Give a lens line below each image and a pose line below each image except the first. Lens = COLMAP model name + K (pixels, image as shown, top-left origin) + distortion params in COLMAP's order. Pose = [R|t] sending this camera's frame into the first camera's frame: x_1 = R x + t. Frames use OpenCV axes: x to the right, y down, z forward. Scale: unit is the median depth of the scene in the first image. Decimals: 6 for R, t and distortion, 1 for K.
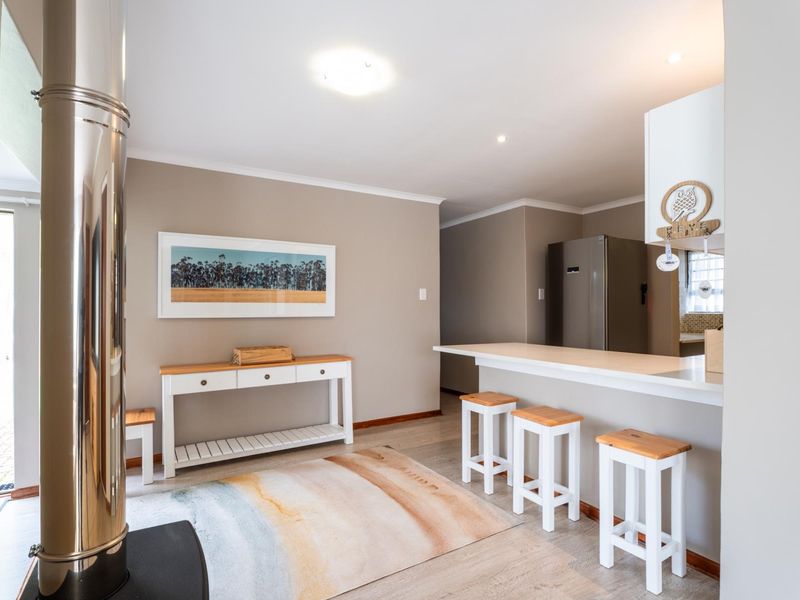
lens RADIAL K [[416.8, 0, 400.0], [0, 416.8, 300.0], [0, 0, 1]] dist [-0.002886, -0.000385]
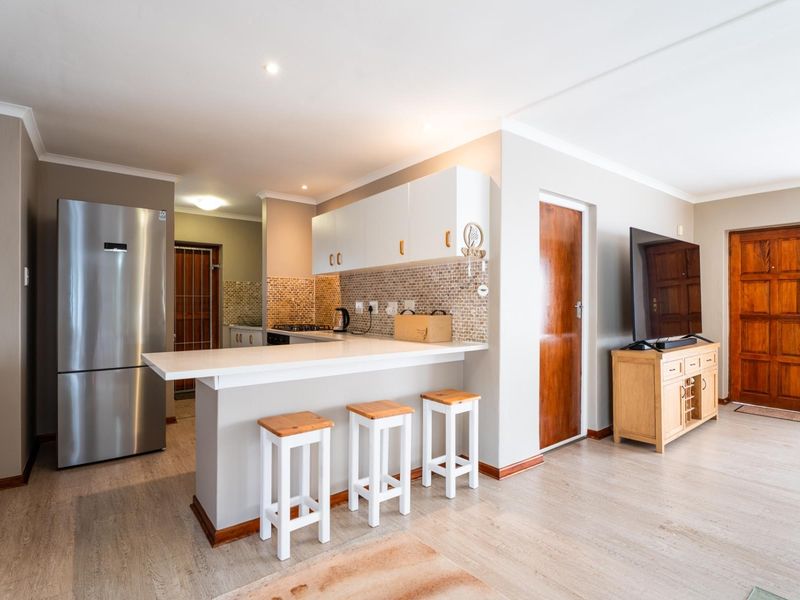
lens RADIAL K [[412.7, 0, 402.9], [0, 412.7, 299.5], [0, 0, 1]] dist [0.001878, -0.000844]
pose [[-0.137654, 0.011184, 0.990417, -0.485483], [-0.023240, 0.999625, -0.014518, 0.024436], [-0.990208, -0.025015, -0.137343, 0.835710]]
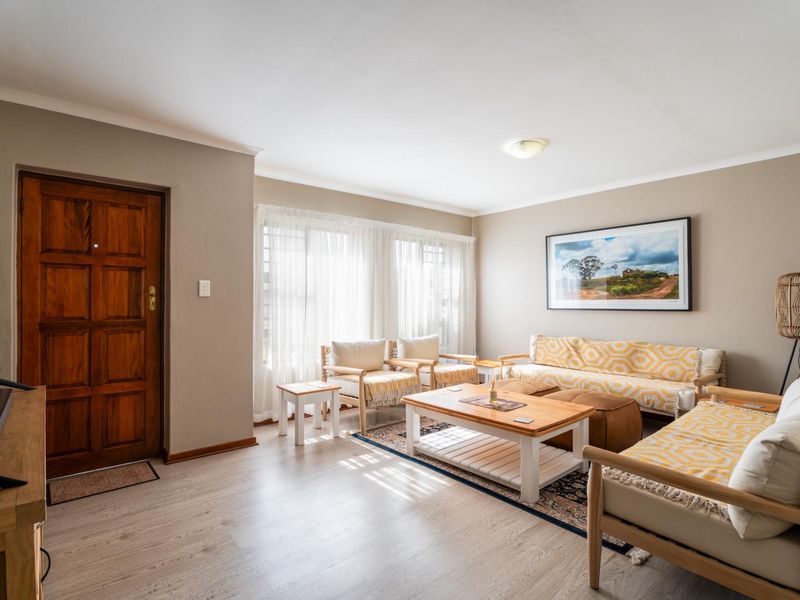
lens RADIAL K [[416.8, 0, 400.0], [0, 416.8, 300.0], [0, 0, 1]] dist [-0.002886, -0.000385]
pose [[-0.985323, 0.002975, -0.170672, 0.285992], [0.007498, 0.999637, -0.025862, 0.008529], [0.170533, -0.026763, -0.984988, 0.355056]]
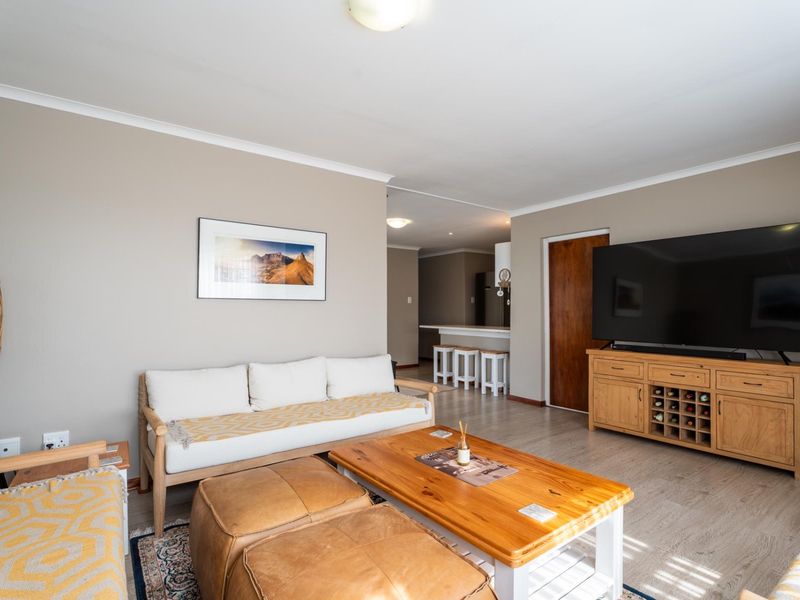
lens RADIAL K [[416.8, 0, 400.0], [0, 416.8, 300.0], [0, 0, 1]] dist [-0.002886, -0.000385]
pose [[0.994707, 0.001821, 0.102740, -0.261225], [-0.001890, 0.999998, 0.000576, -0.022548], [-0.102739, -0.000767, 0.994708, -1.214988]]
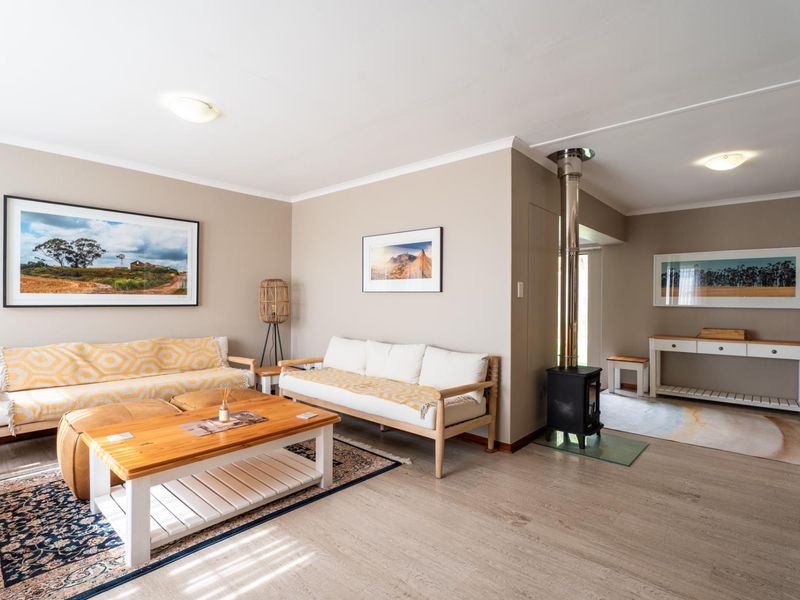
lens RADIAL K [[412.7, 0, 402.9], [0, 412.7, 299.5], [0, 0, 1]] dist [0.001878, -0.000844]
pose [[0.298198, 0.004278, -0.954494, 0.757503], [0.011423, 0.999902, 0.008051, -0.009045], [0.954436, -0.013304, 0.298120, -0.499979]]
